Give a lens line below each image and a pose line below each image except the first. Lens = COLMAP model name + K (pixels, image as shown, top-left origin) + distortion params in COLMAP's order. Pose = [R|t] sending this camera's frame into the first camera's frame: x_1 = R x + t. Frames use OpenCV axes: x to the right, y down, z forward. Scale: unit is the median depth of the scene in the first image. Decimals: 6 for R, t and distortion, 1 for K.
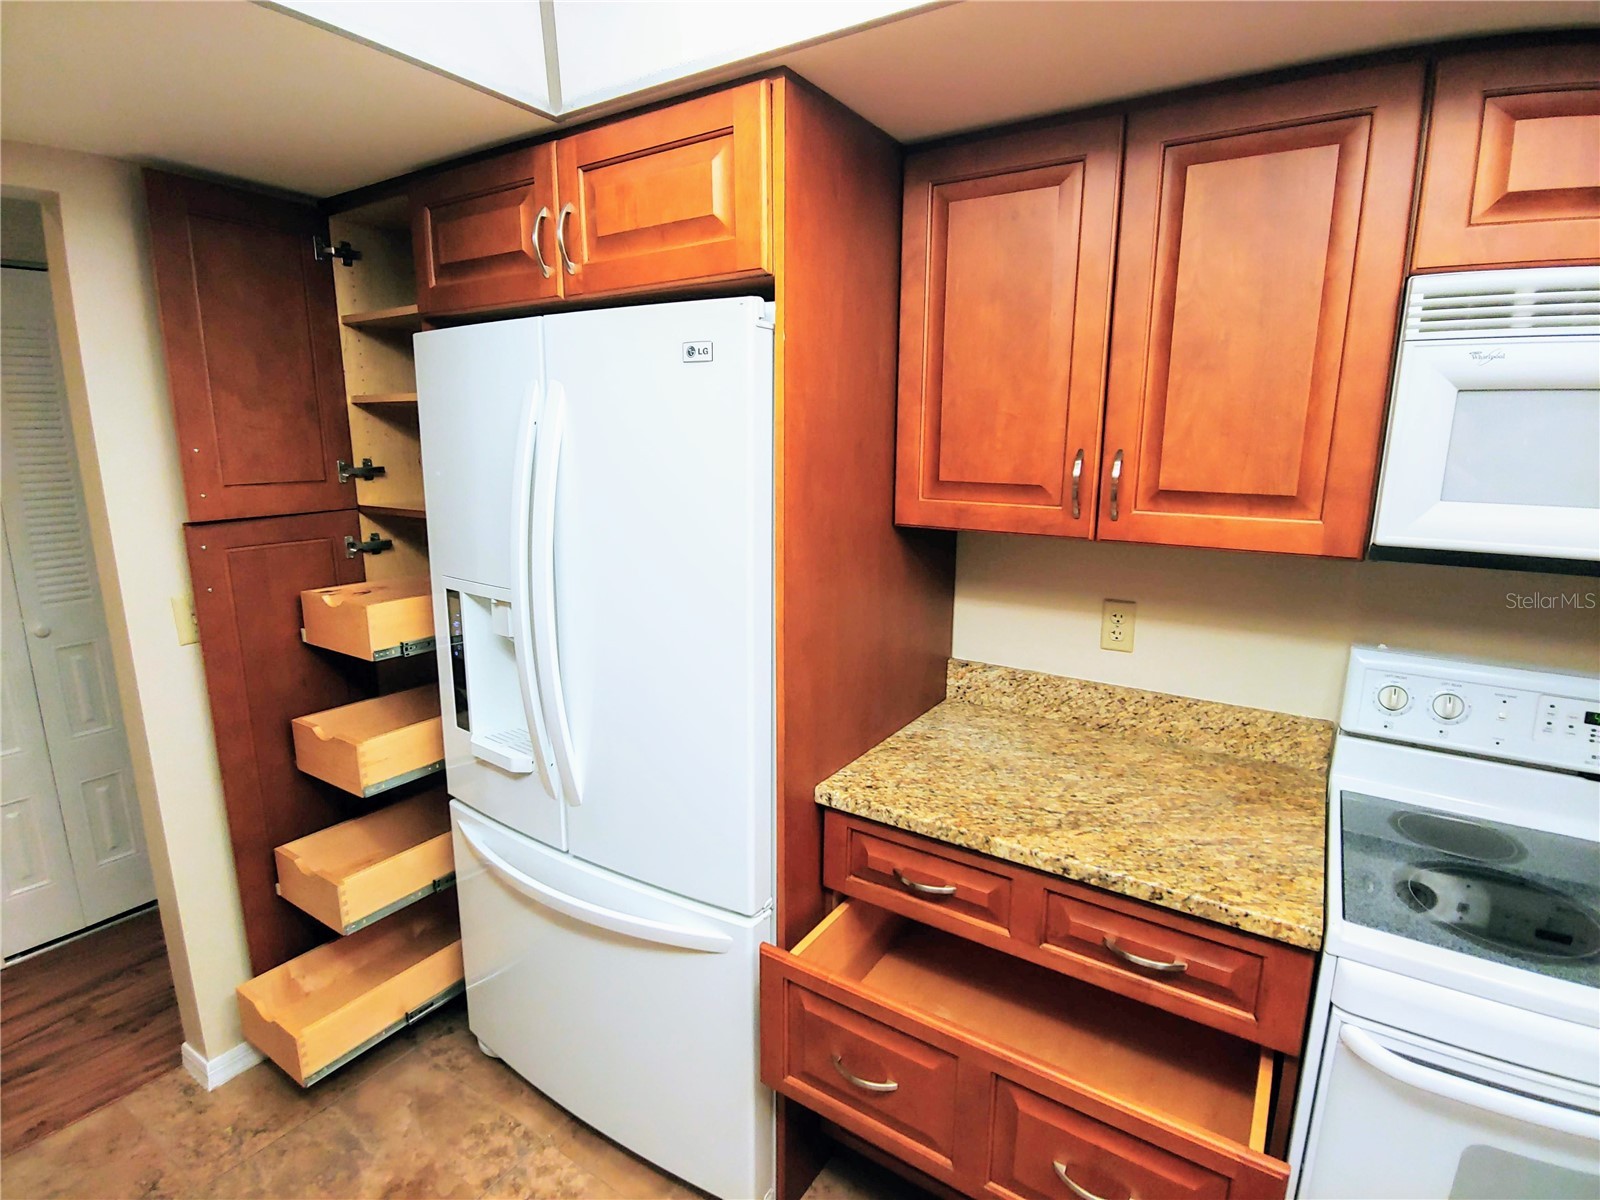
lens RADIAL K [[802.6, 0, 800.0], [0, 802.6, 600.0], [0, 0, 1]] dist [-0.003773, -0.019825]
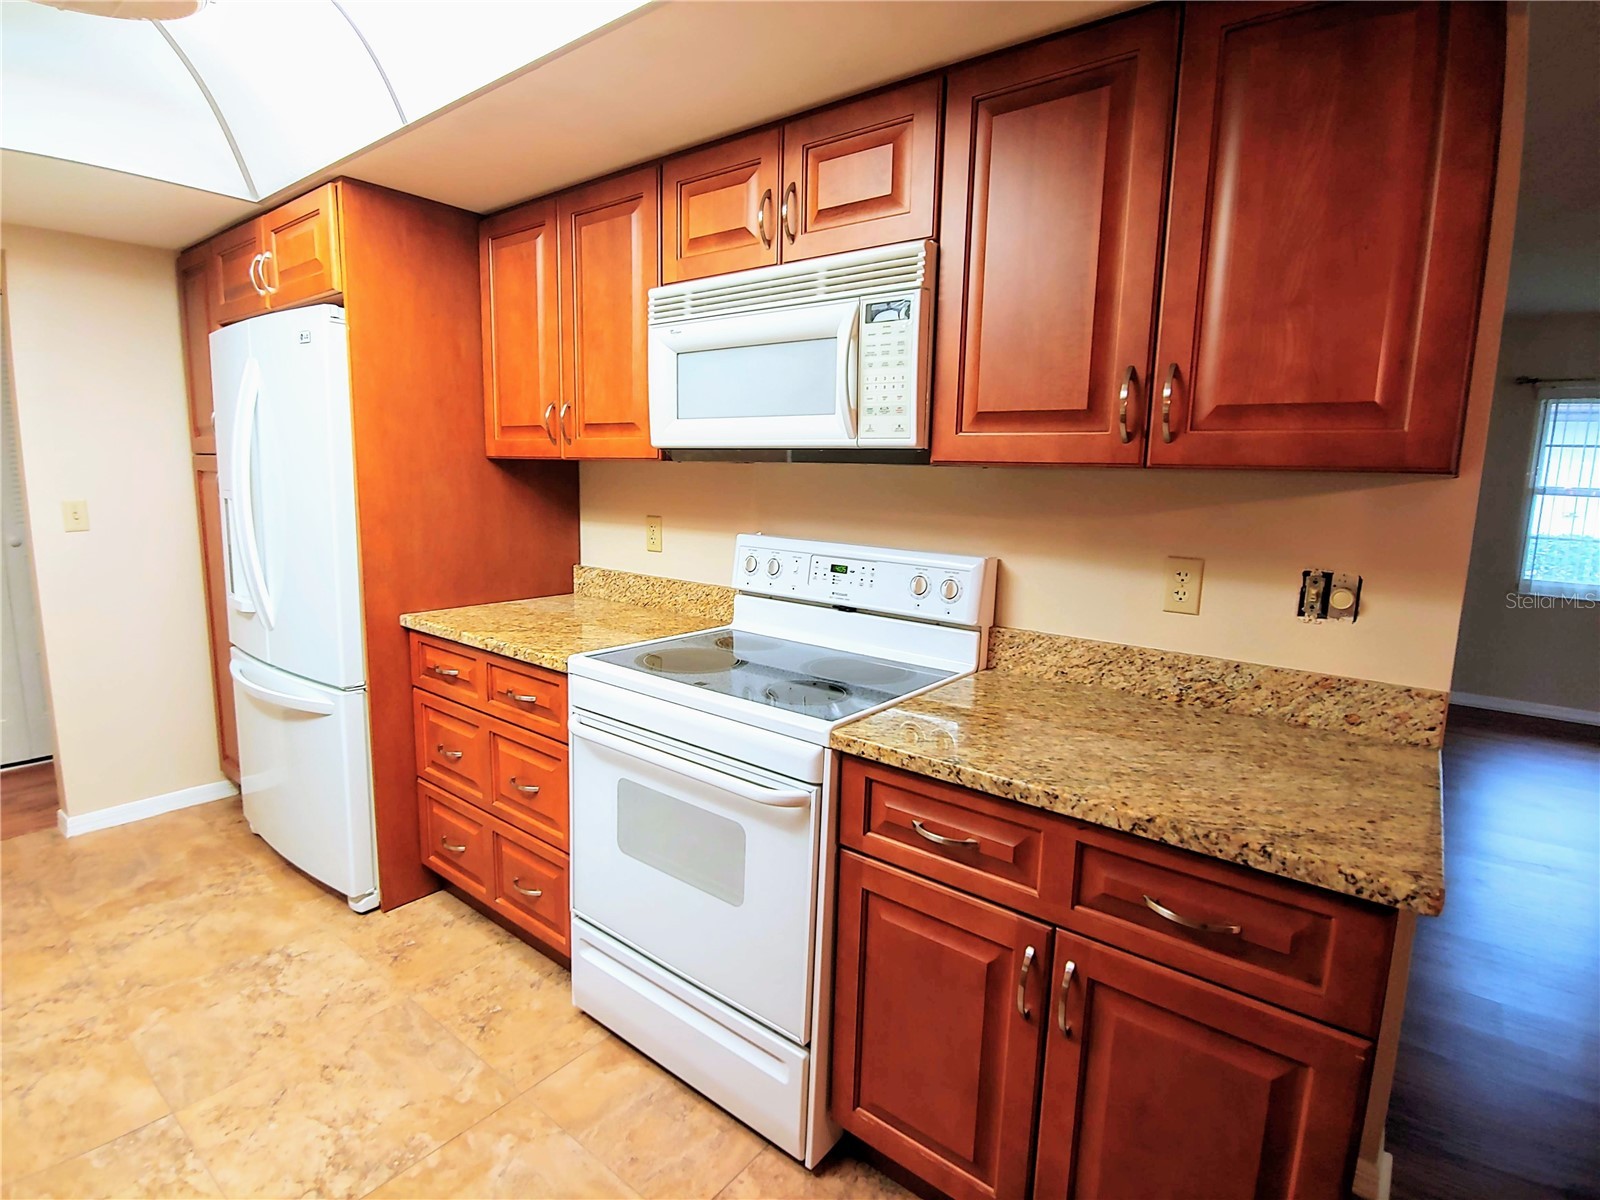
lens RADIAL K [[802.6, 0, 800.0], [0, 802.6, 600.0], [0, 0, 1]] dist [-0.003773, -0.019825]
pose [[0.996627, 0.032210, -0.075479, 0.960831], [-0.035774, 0.998285, -0.046342, 0.260116], [0.073856, 0.048886, 0.996070, -0.524430]]
